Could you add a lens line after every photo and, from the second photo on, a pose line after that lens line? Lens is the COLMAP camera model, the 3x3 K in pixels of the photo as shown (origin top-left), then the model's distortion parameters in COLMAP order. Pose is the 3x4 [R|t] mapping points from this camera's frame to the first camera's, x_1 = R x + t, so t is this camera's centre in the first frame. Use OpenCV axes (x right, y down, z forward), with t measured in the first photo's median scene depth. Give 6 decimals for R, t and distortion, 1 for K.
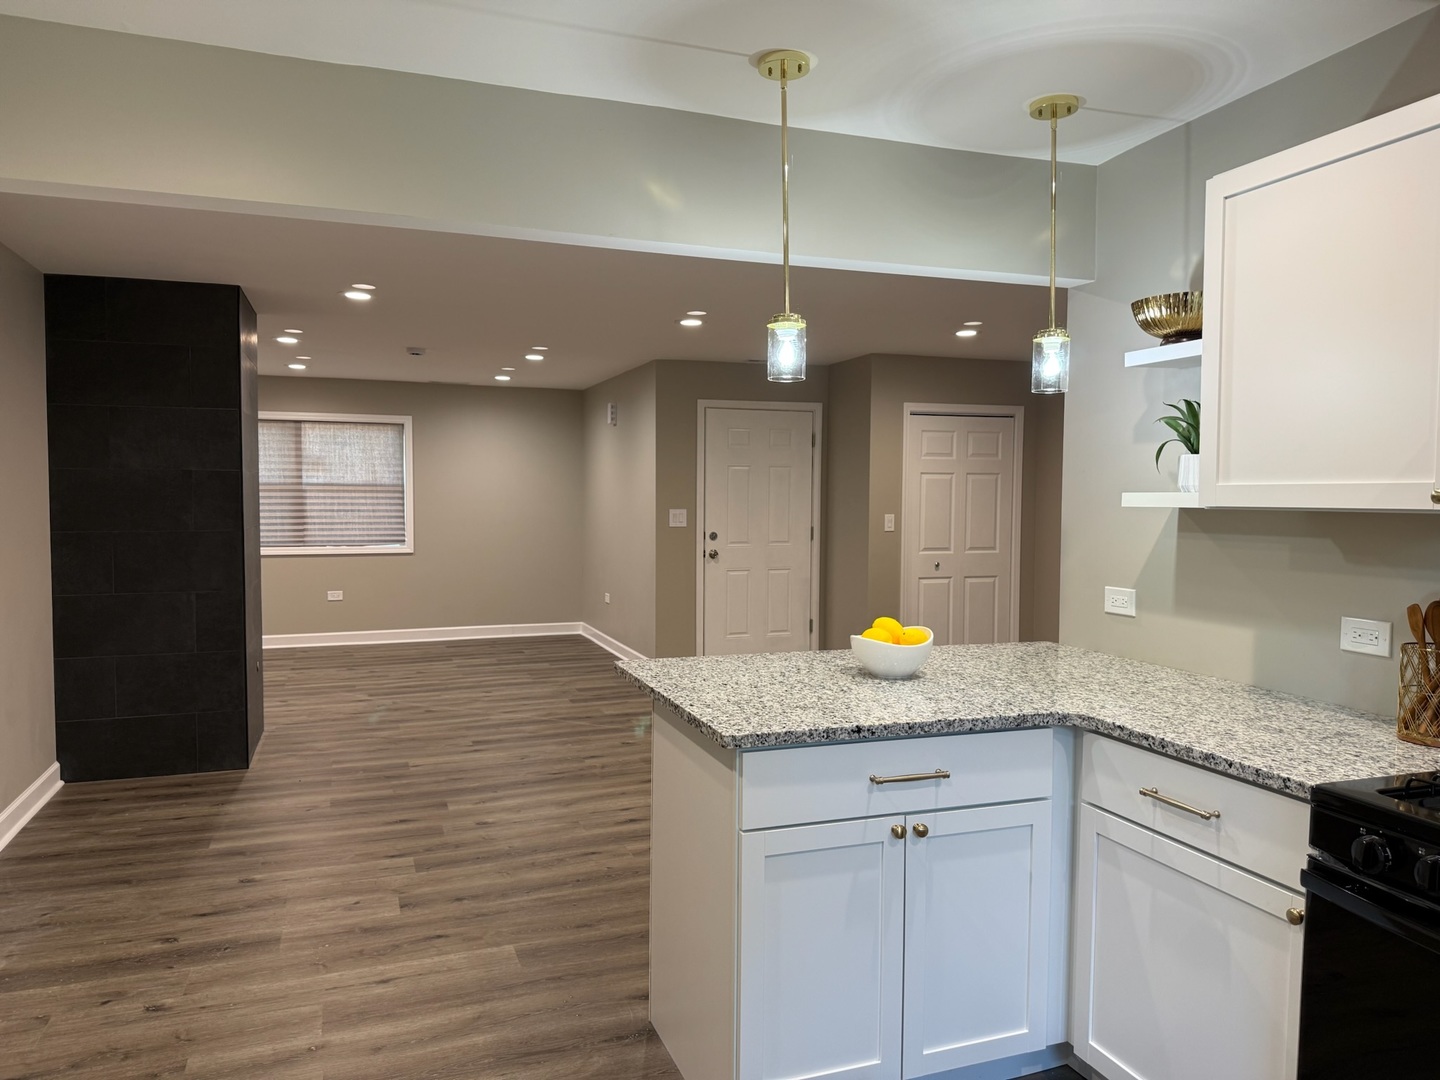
lens RADIAL K [[1005.2, 0, 720.0], [0, 1005.2, 540.0], [0, 0, 1]] dist [0.108203, -0.169917]
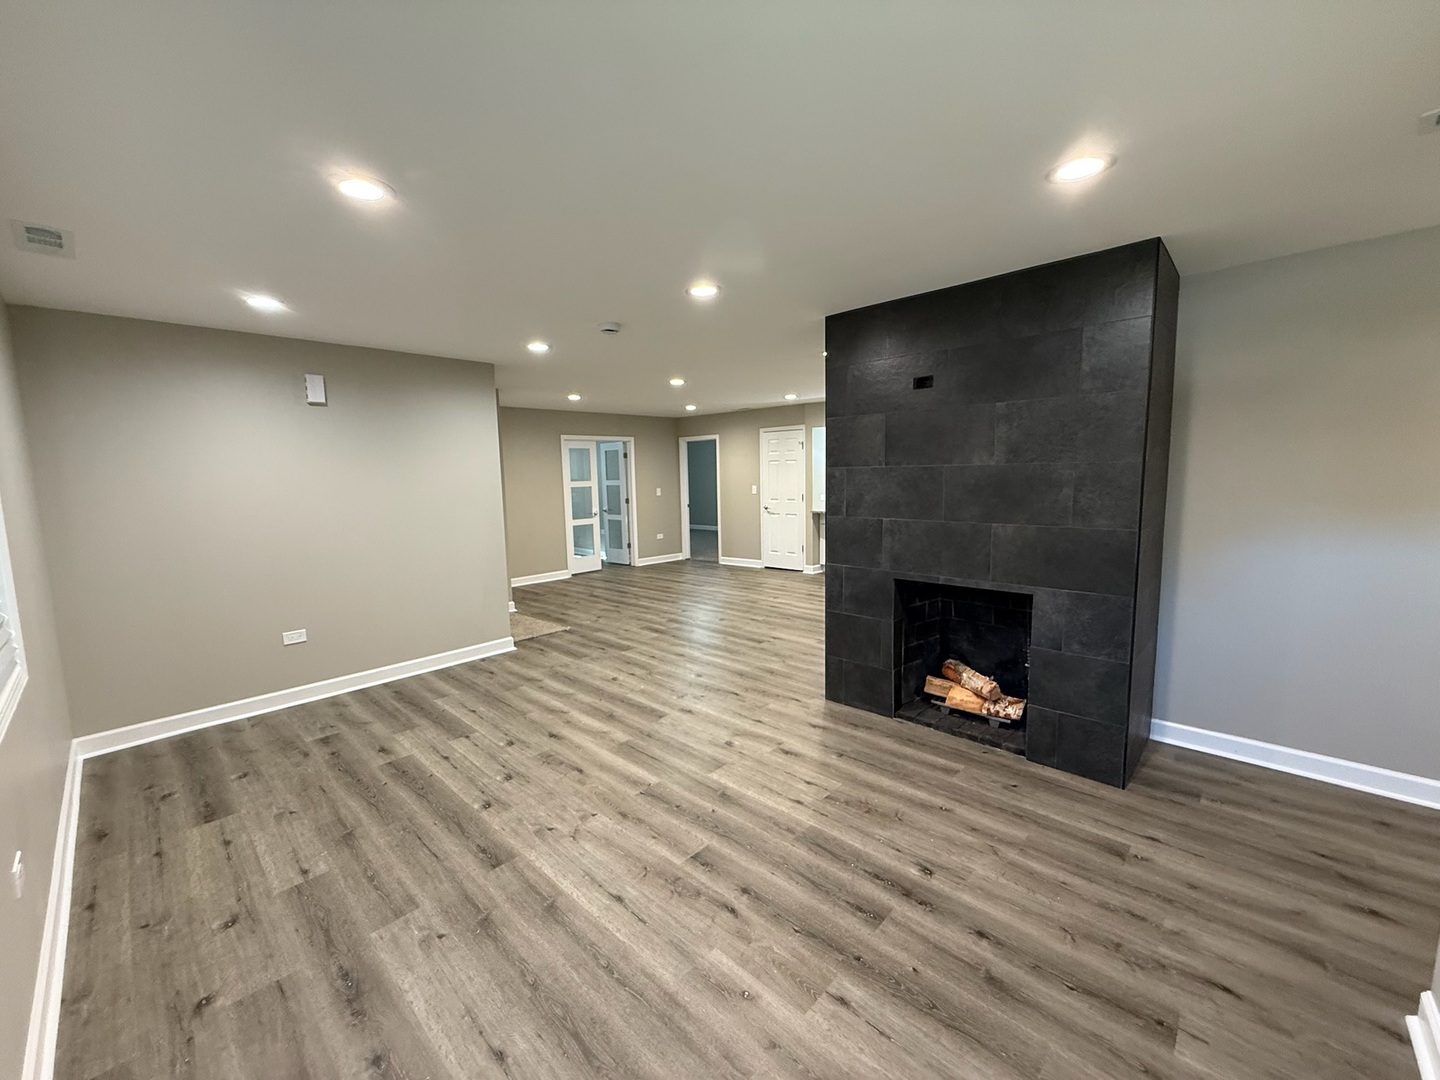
lens RADIAL K [[574.5, 0, 720.0], [0, 574.5, 540.0], [0, 0, 1]] dist [-0.001498, 0.000131]
pose [[-0.444124, -0.101980, 0.890143, -0.617198], [0.059729, 0.987921, 0.142983, -0.054520], [-0.893972, 0.116670, -0.432668, 0.888844]]
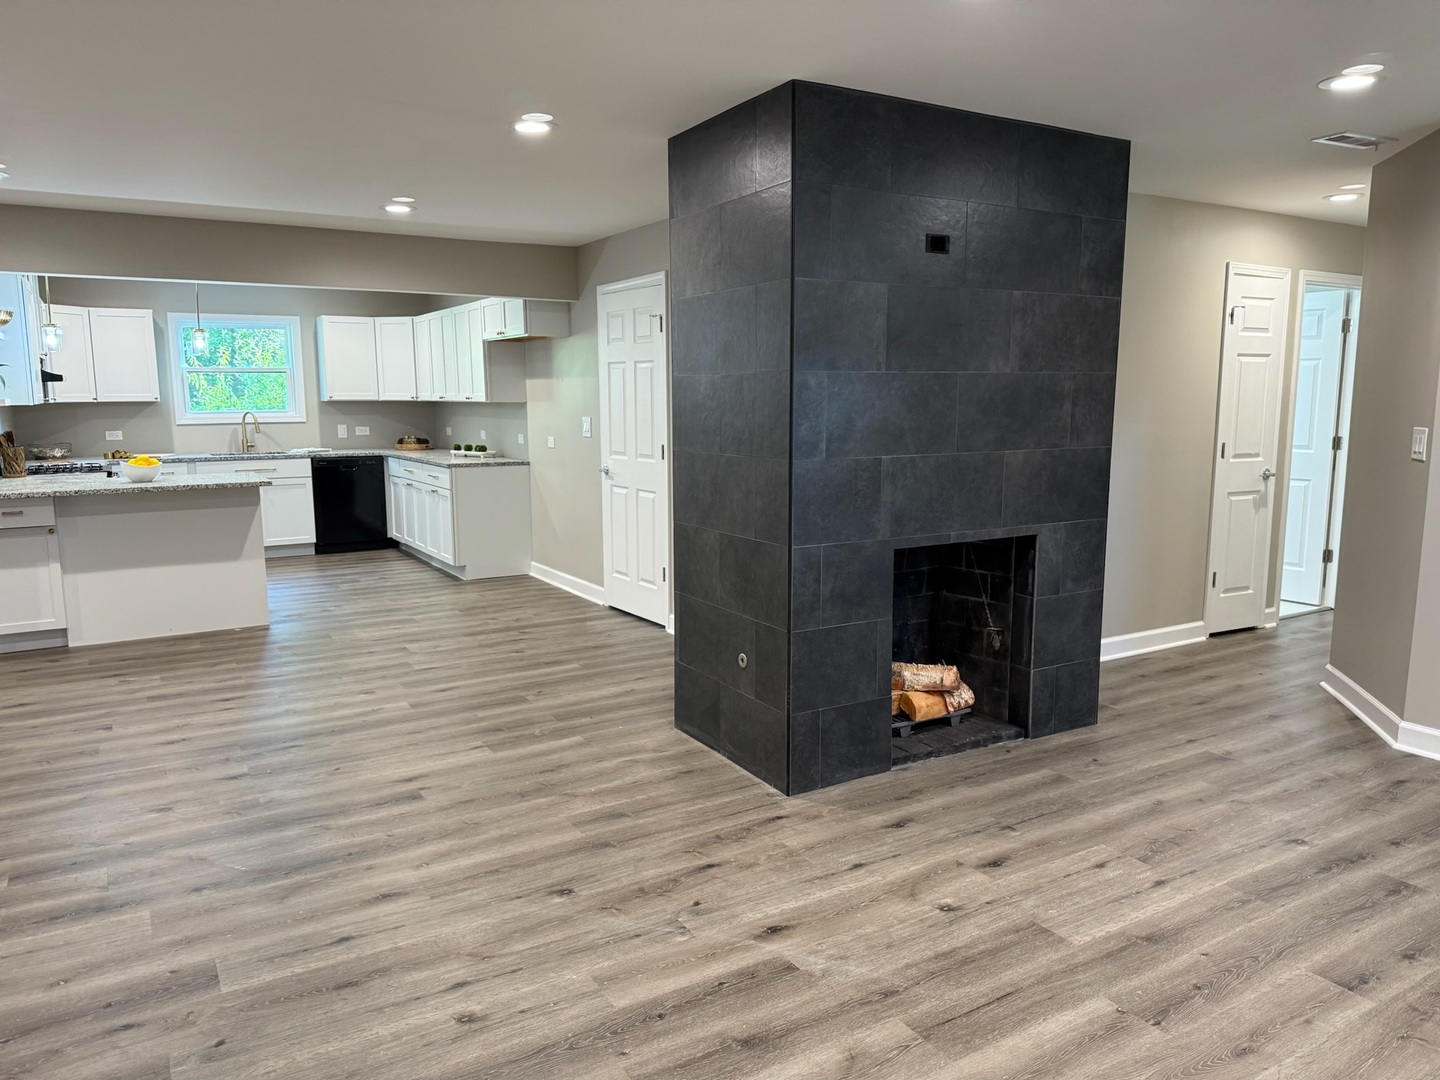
lens RADIAL K [[1005.2, 0, 720.0], [0, 1005.2, 540.0], [0, 0, 1]] dist [0.108203, -0.169917]
pose [[-0.982801, 0.023766, -0.183134, -0.196856], [-0.010626, 0.982763, 0.184563, -0.049753], [0.184364, 0.183335, -0.965608, 1.015936]]
